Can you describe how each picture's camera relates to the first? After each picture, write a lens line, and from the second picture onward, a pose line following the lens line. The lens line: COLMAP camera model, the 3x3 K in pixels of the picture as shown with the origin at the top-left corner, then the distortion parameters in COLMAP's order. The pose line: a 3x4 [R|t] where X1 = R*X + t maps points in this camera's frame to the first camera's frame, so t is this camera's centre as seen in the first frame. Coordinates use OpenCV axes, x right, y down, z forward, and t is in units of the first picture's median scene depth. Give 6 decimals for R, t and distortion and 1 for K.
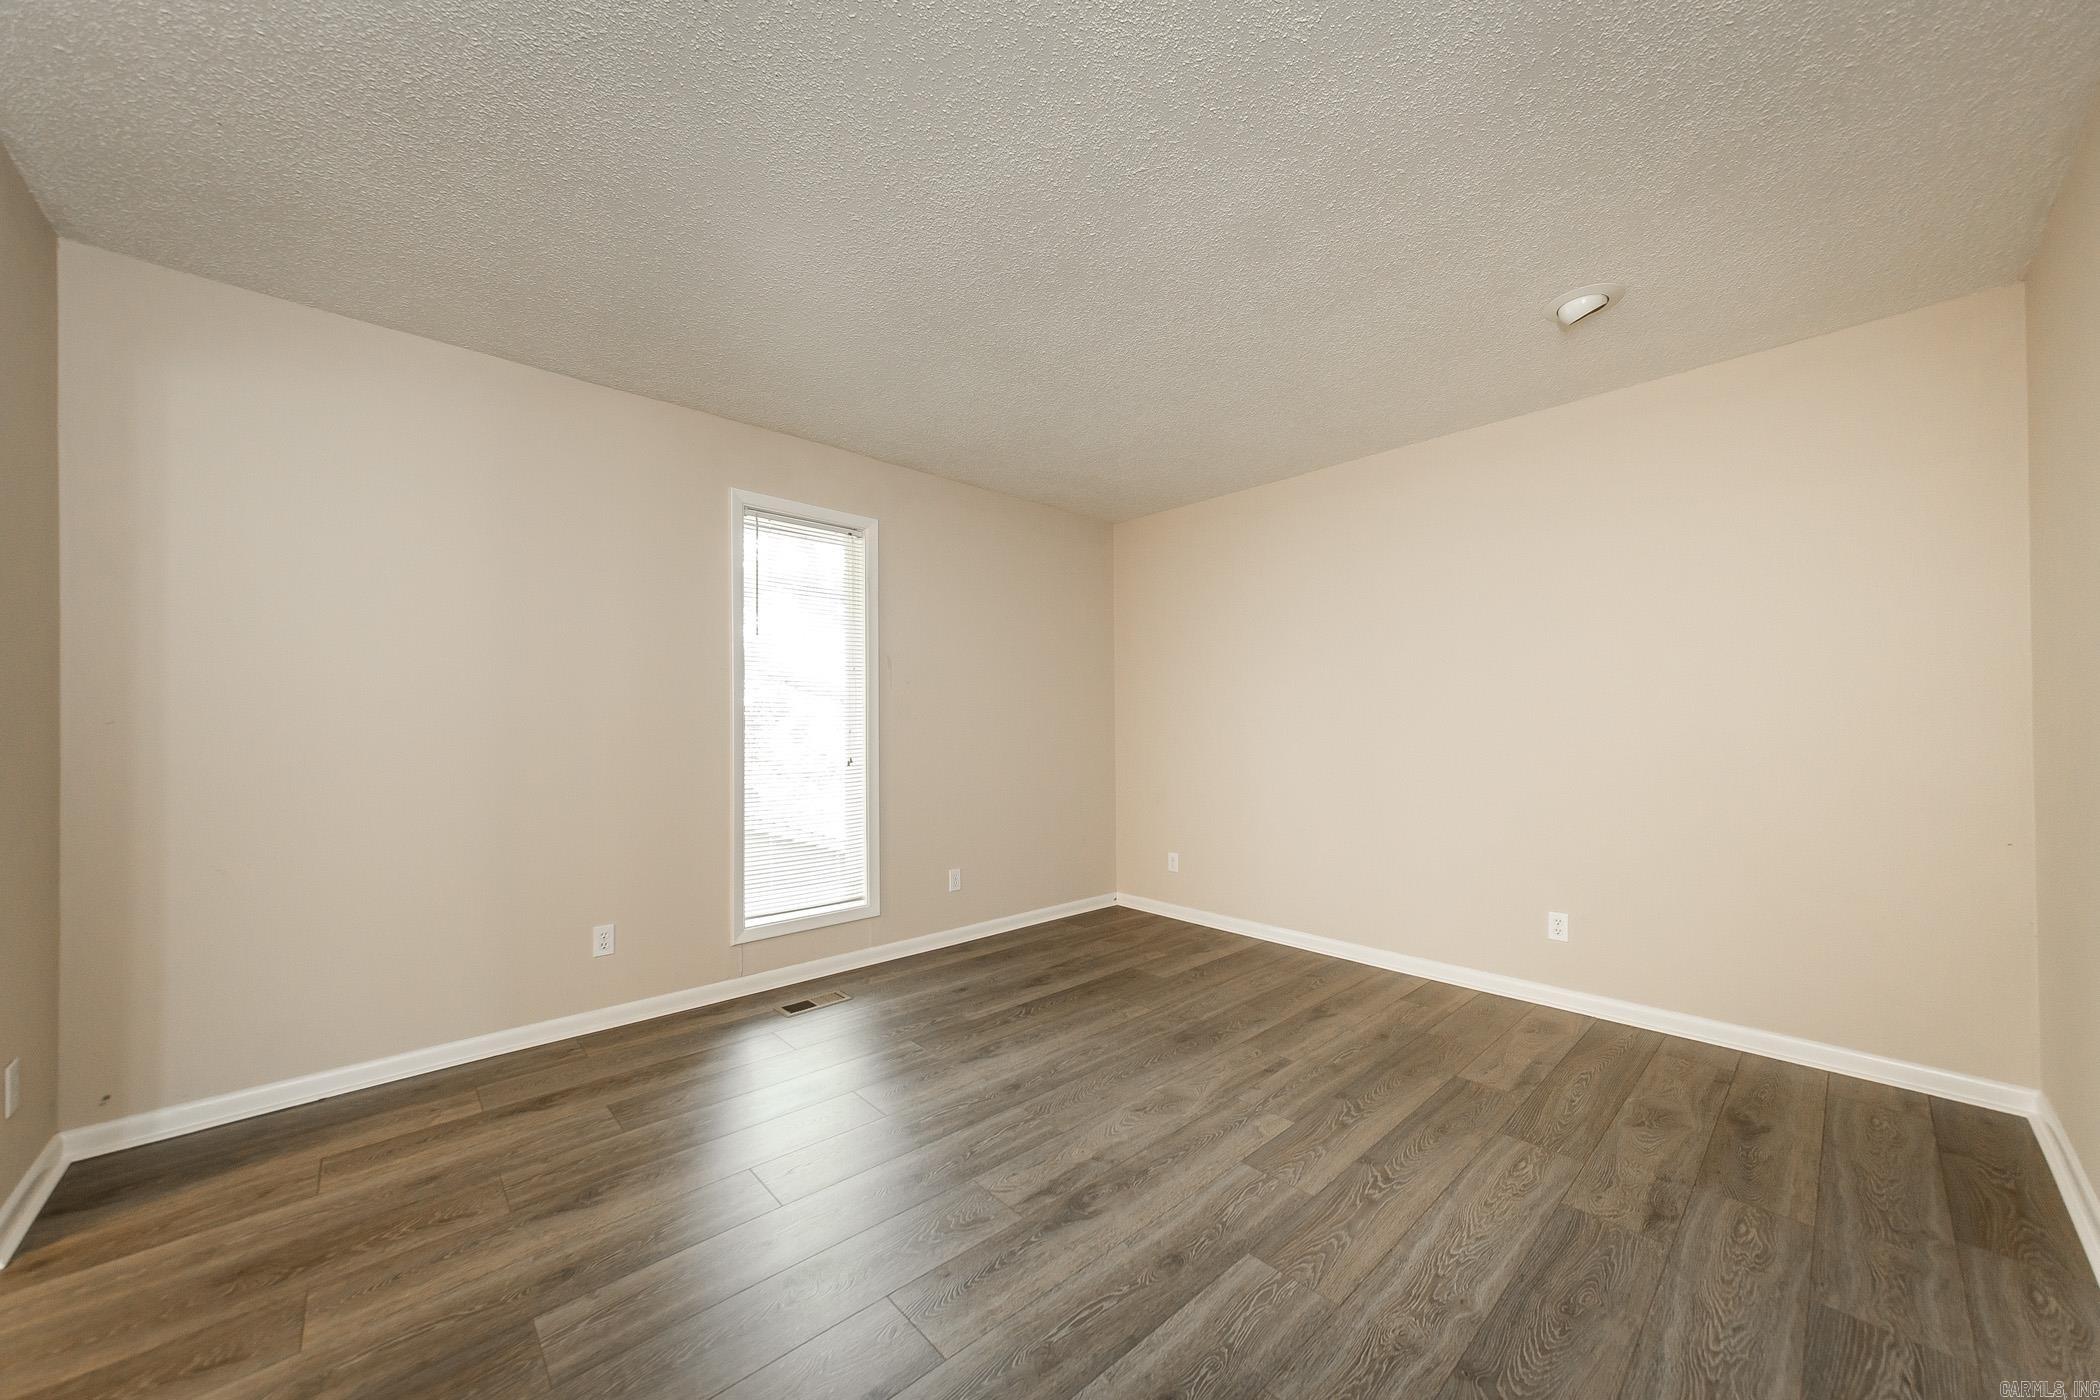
lens RADIAL K [[749.3, 0, 1045.9], [0, 749.3, 713.7], [0, 0, 1]] dist [0.000060, -0.000034]
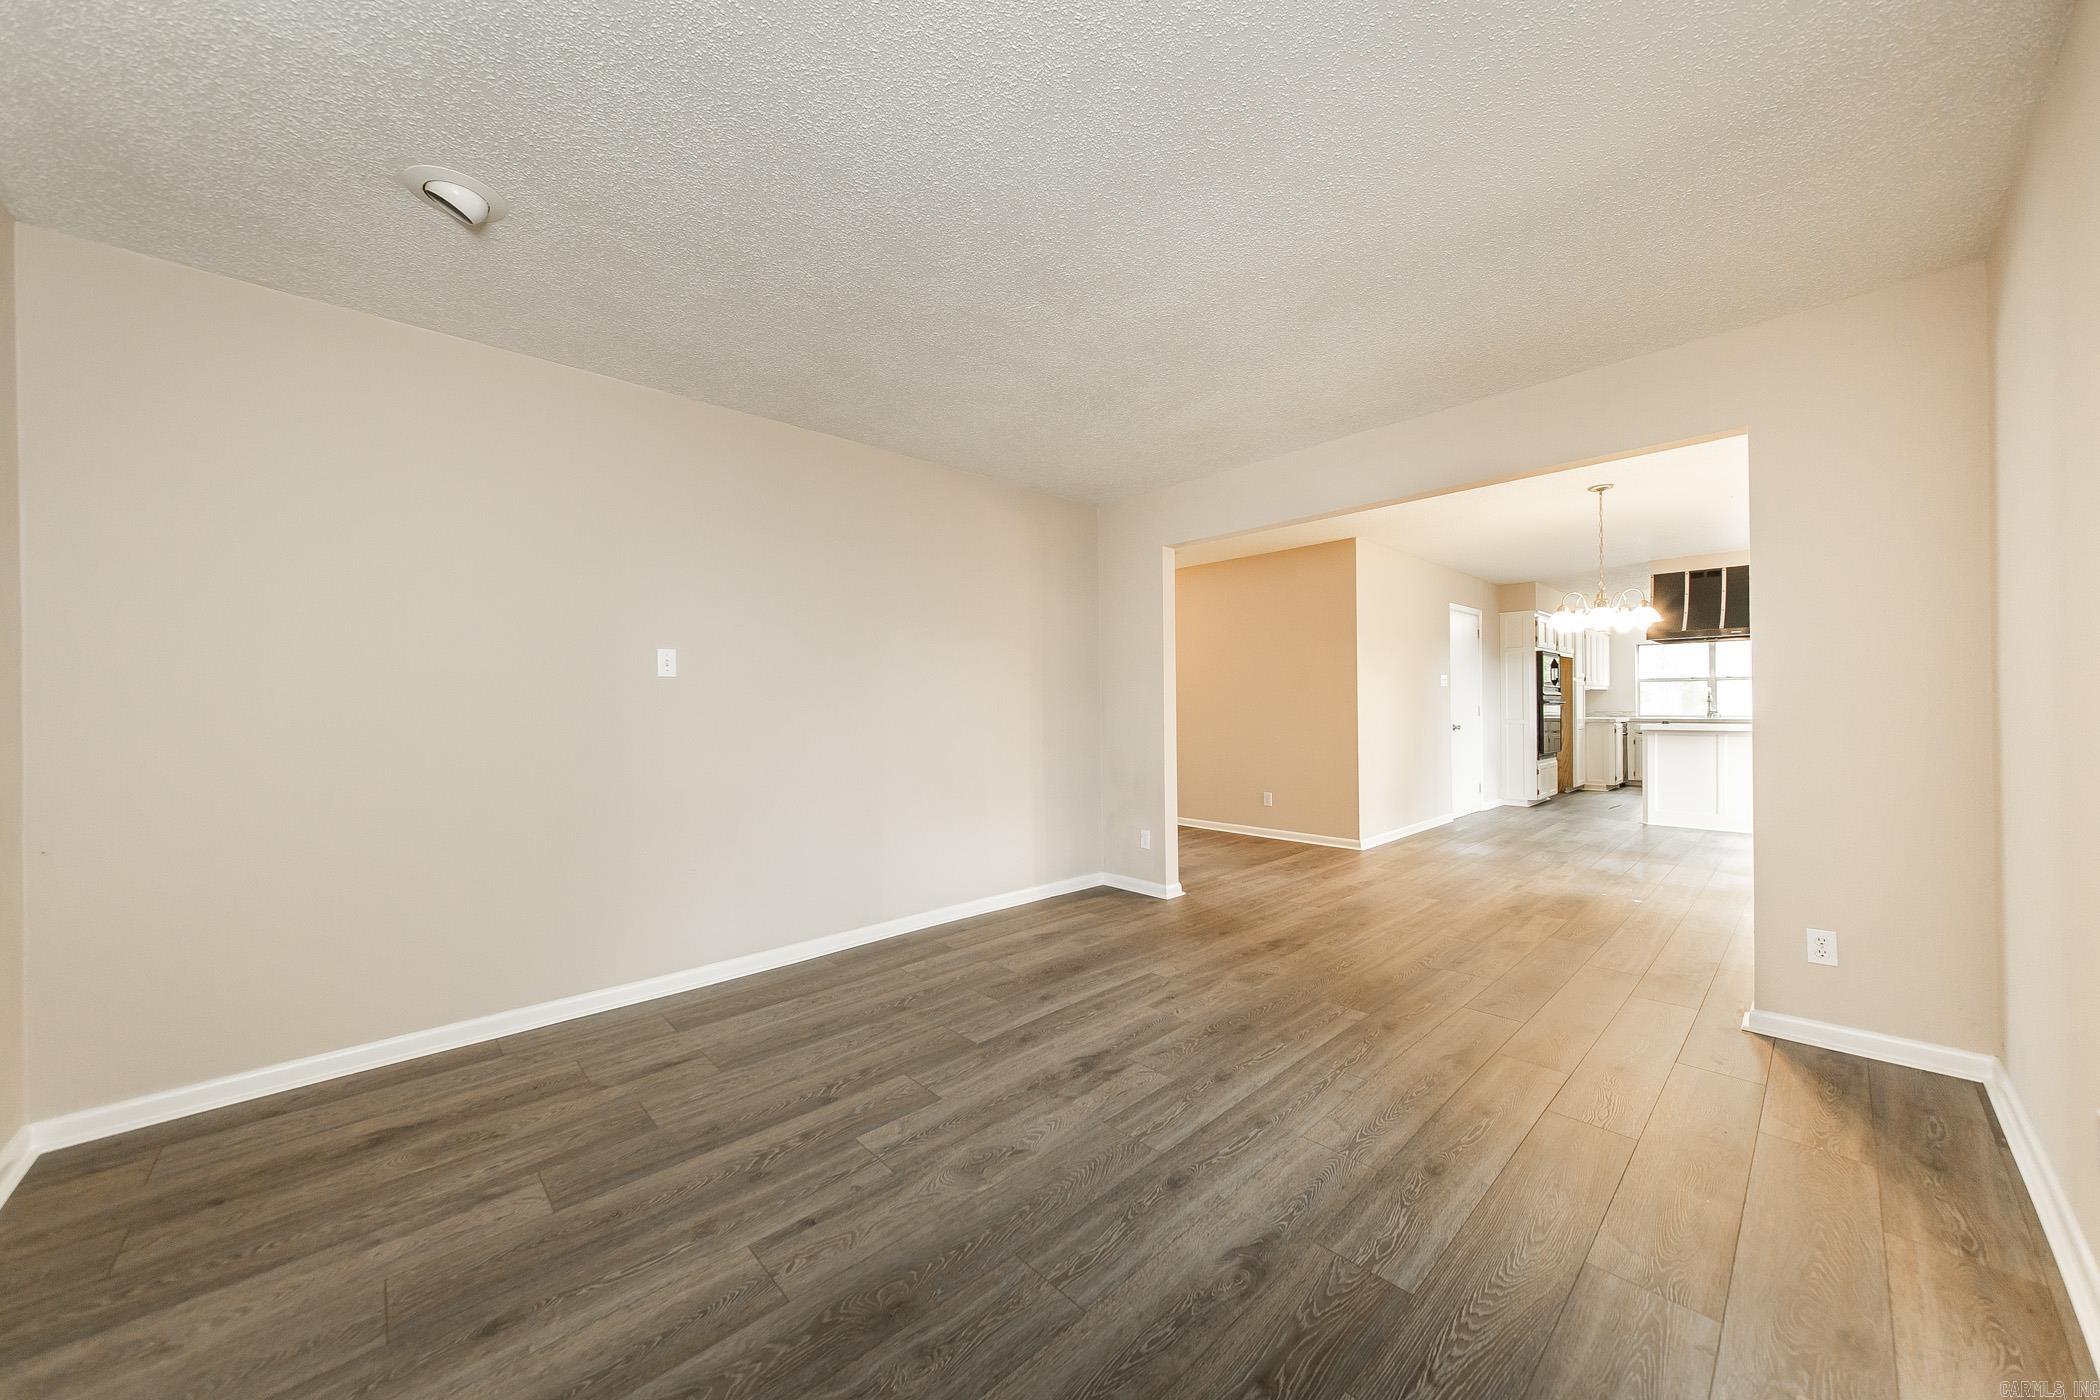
lens RADIAL K [[749.3, 0, 1046.4], [0, 749.3, 705.0], [0, 0, 1]] dist [0.000060, -0.000034]
pose [[-0.999844, 0.015046, -0.009277, 0.100376], [0.015221, 0.999703, -0.019011, 0.033867], [0.008988, -0.019149, -0.999776, 2.017192]]
